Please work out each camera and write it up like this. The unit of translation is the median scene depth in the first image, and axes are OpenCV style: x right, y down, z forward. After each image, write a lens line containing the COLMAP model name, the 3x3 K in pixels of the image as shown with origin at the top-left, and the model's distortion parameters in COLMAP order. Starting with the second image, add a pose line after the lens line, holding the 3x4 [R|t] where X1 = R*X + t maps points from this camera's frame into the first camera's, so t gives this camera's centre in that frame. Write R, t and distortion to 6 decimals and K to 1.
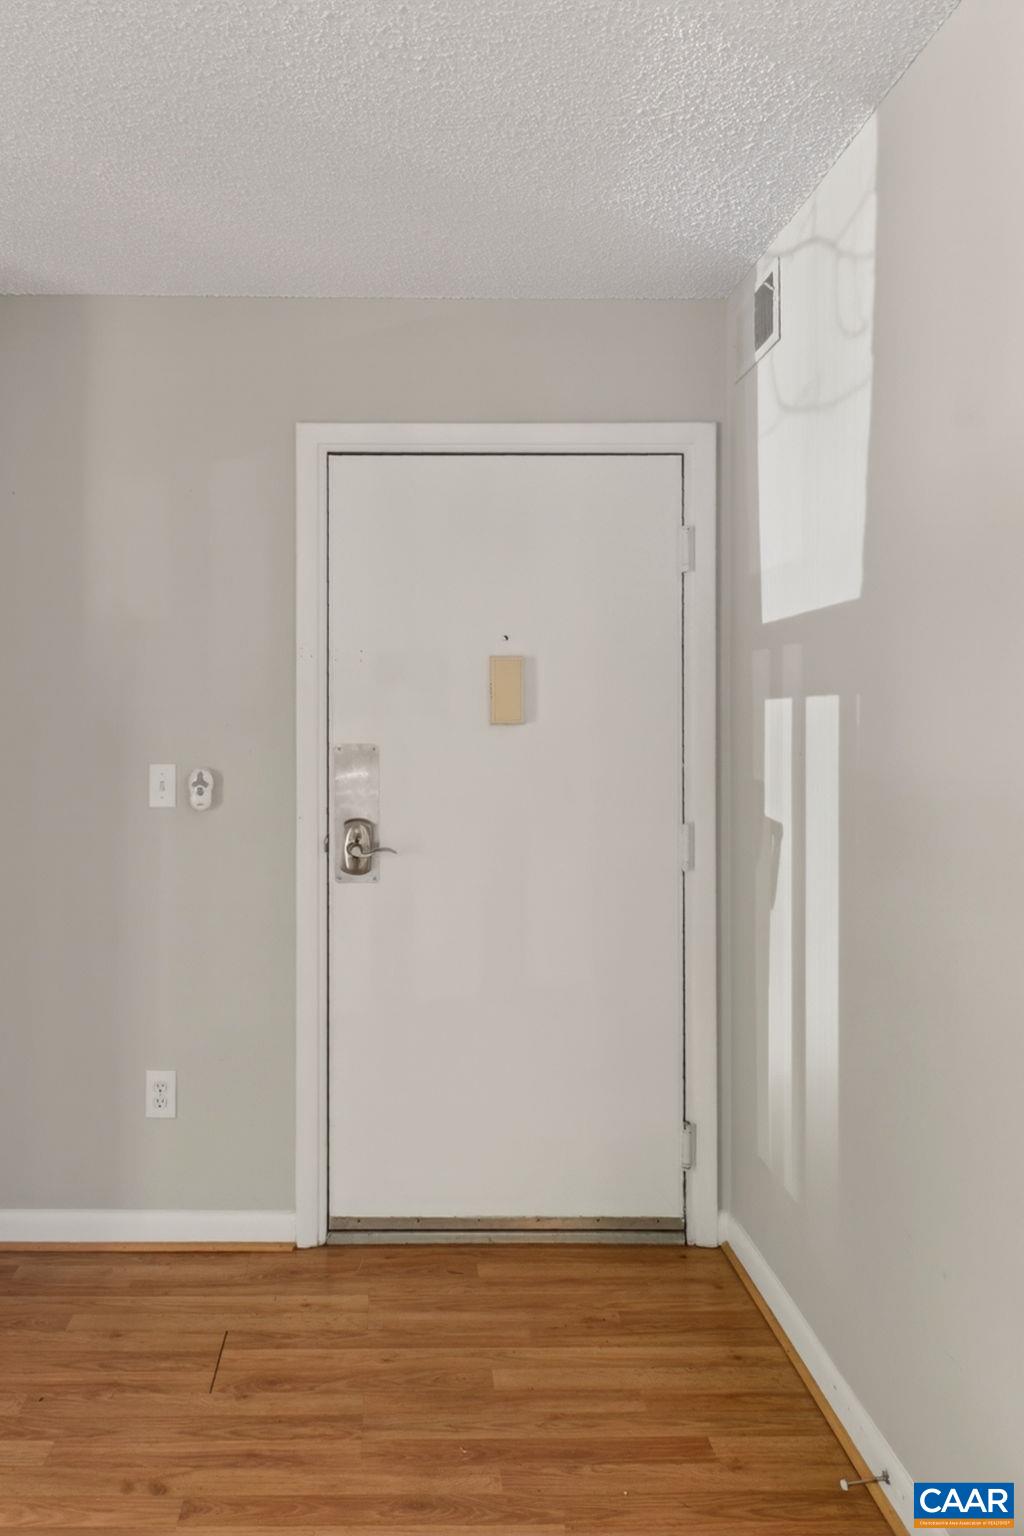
lens RADIAL K [[950.8, 0, 510.2], [0, 950.8, 744.2], [0, 0, 1]] dist [0.005209, -0.005524]
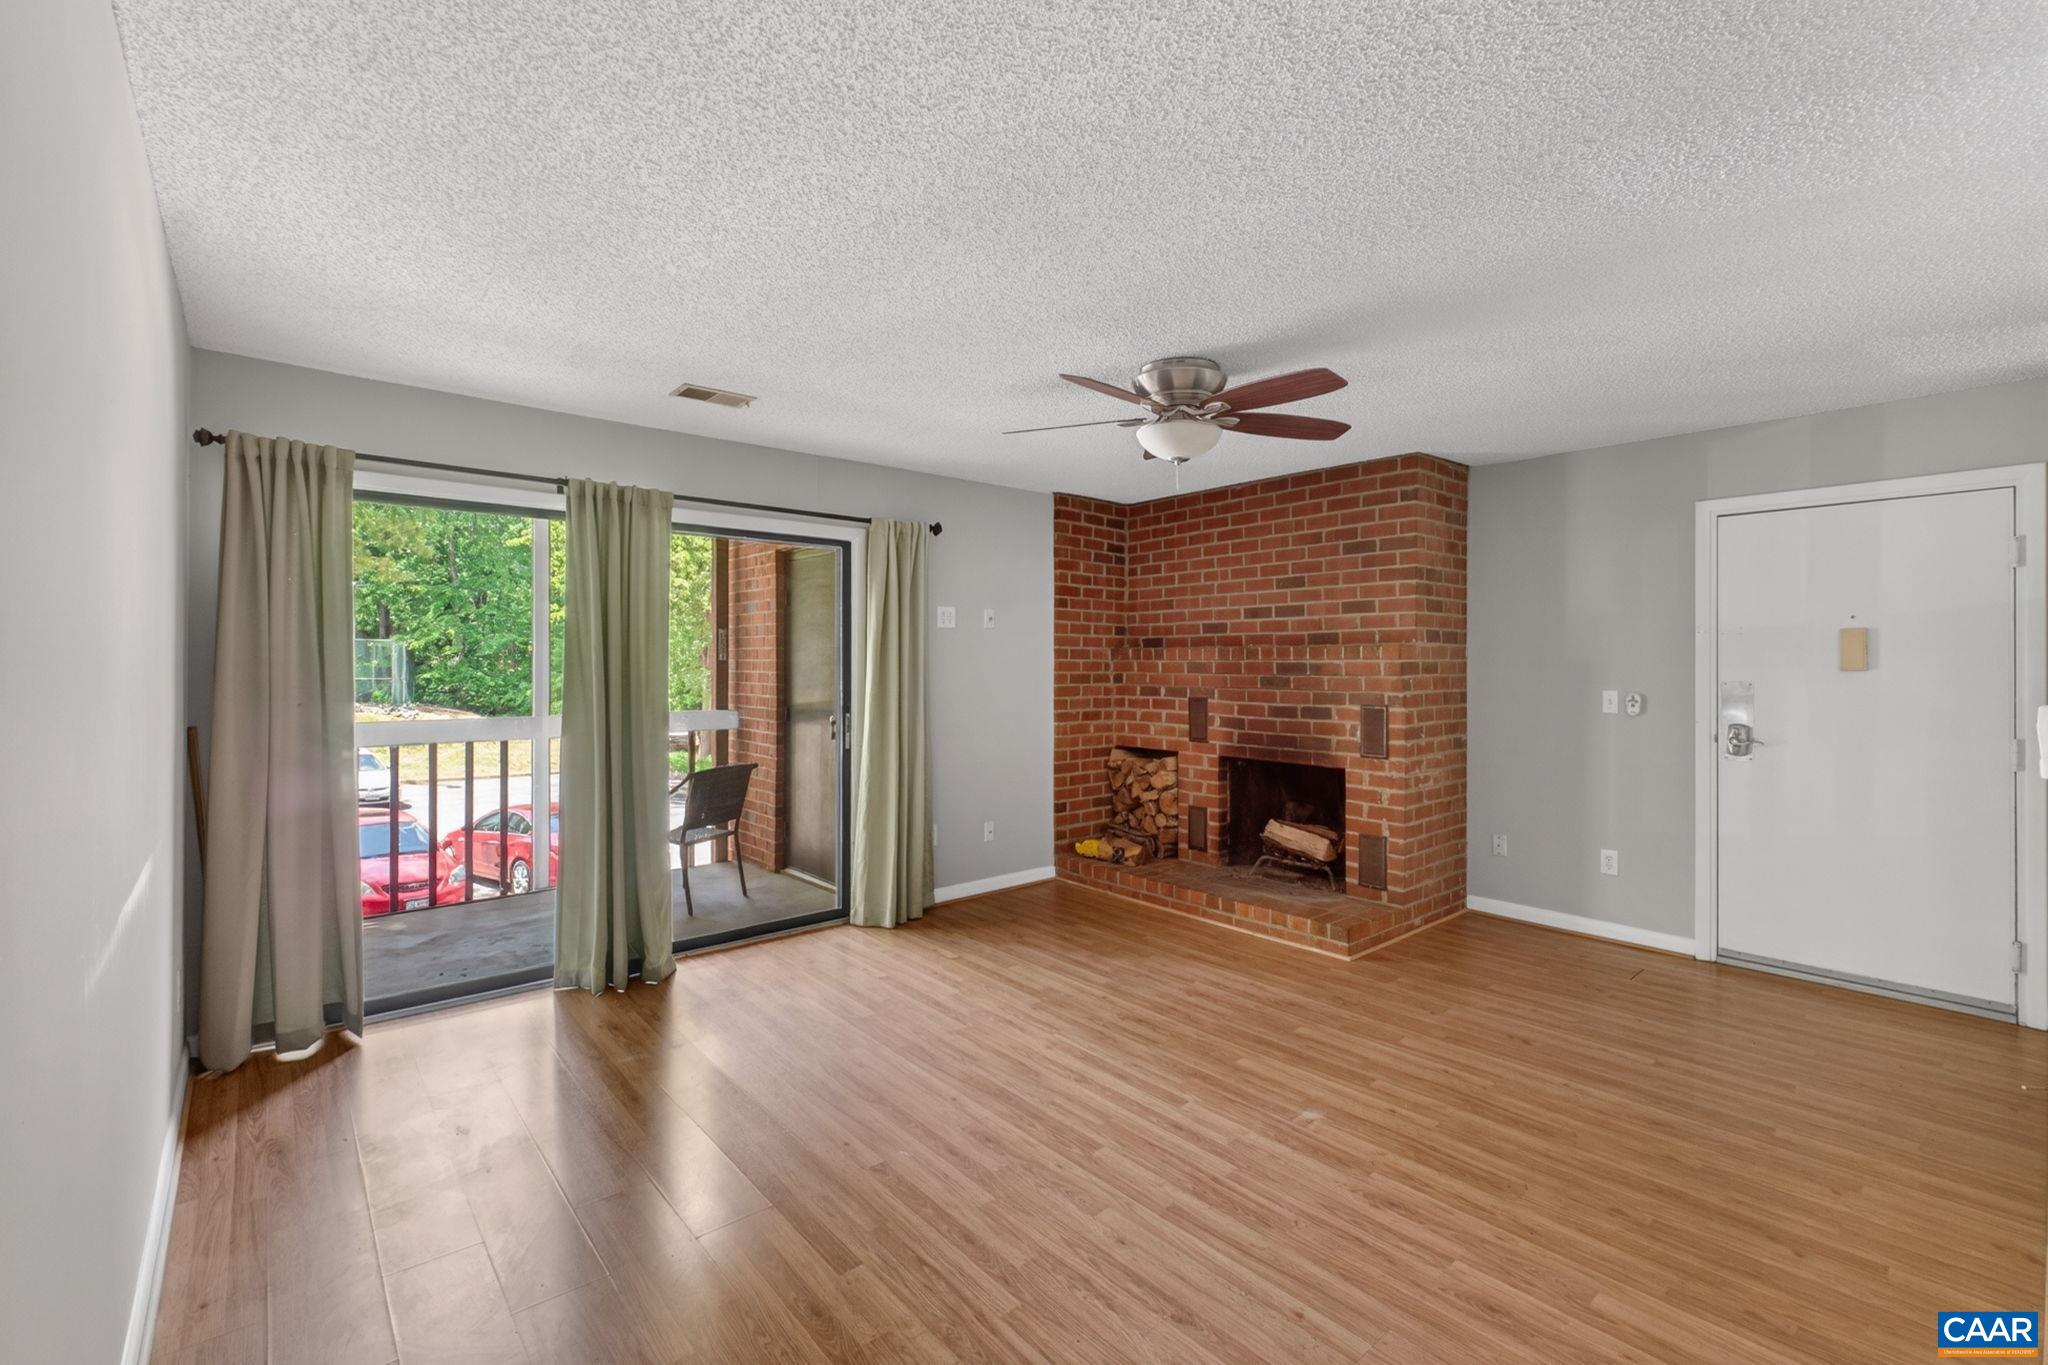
lens RADIAL K [[895.1, 0, 1015.5], [0, 895.1, 665.0], [0, 0, 1]] dist [-0.000394, -0.000650]
pose [[0.632741, -0.001488, -0.774362, 0.273609], [-0.002495, 0.999989, -0.003960, -0.020256], [0.774359, 0.004438, 0.632730, -1.073588]]
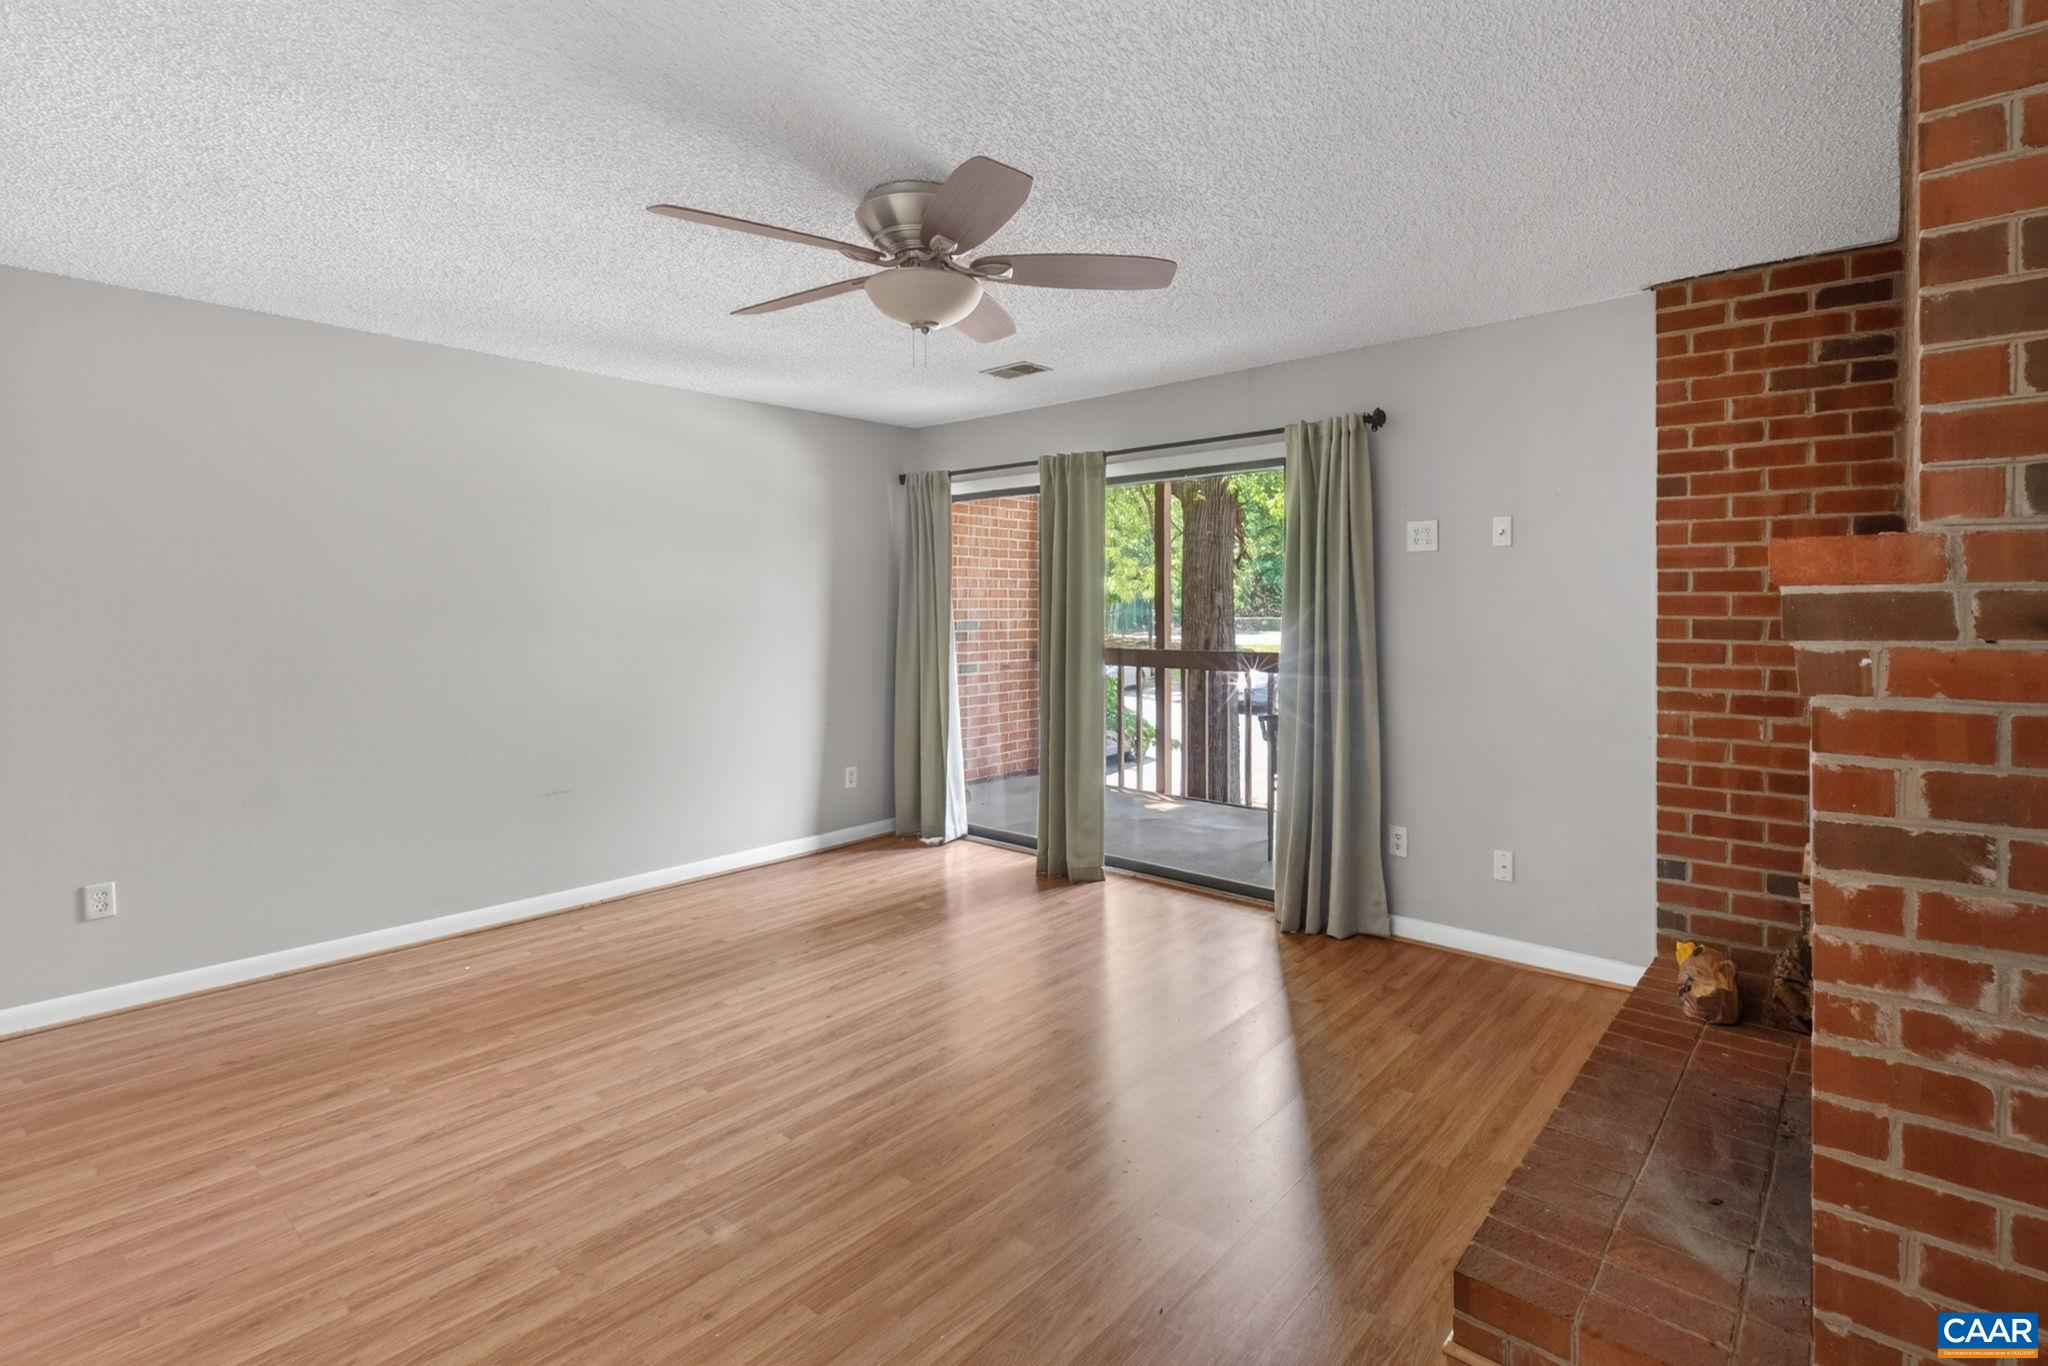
lens RADIAL K [[946.7, 0, 1099.5], [0, 946.7, 608.5], [0, 0, 1]] dist [0.005813, -0.001618]
pose [[-0.648467, 0.000429, -0.761243, 0.067128], [-0.001368, 0.999998, 0.001729, -0.023152], [0.761242, 0.002162, -0.648465, 0.749114]]
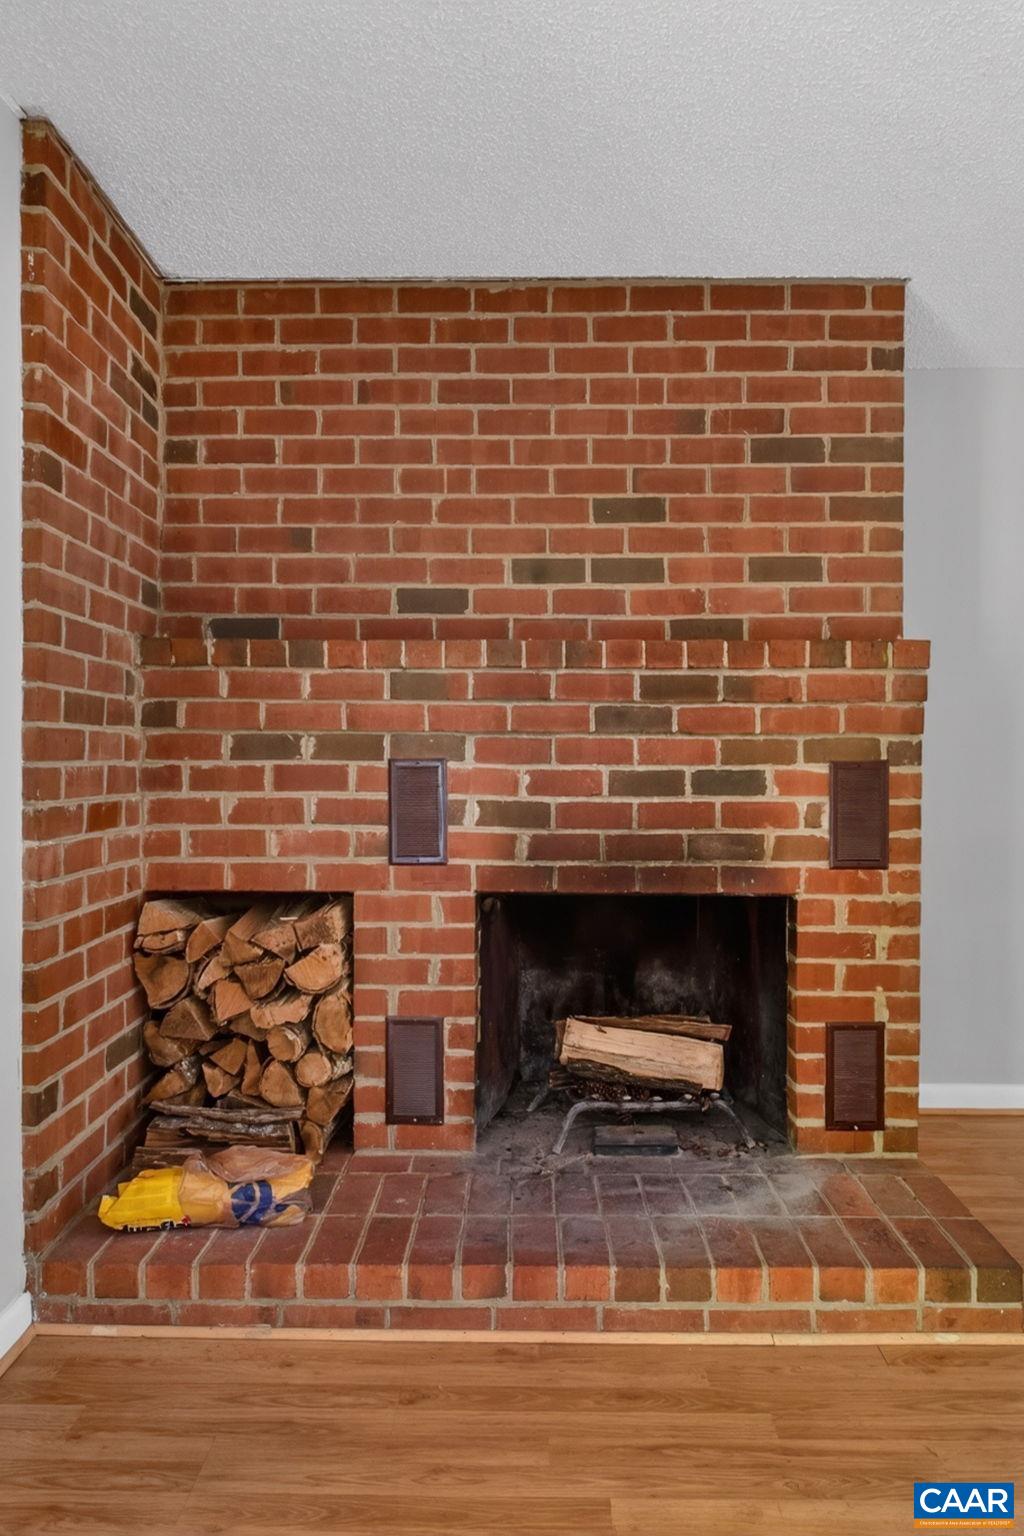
lens RADIAL K [[950.8, 0, 533.5], [0, 950.8, 761.7], [0, 0, 1]] dist [0.005209, -0.005524]
pose [[0.999822, -0.001342, -0.018819, -1.031187], [0.001280, 0.999994, -0.003284, 0.057832], [0.018823, 0.003259, 0.999818, -0.297874]]
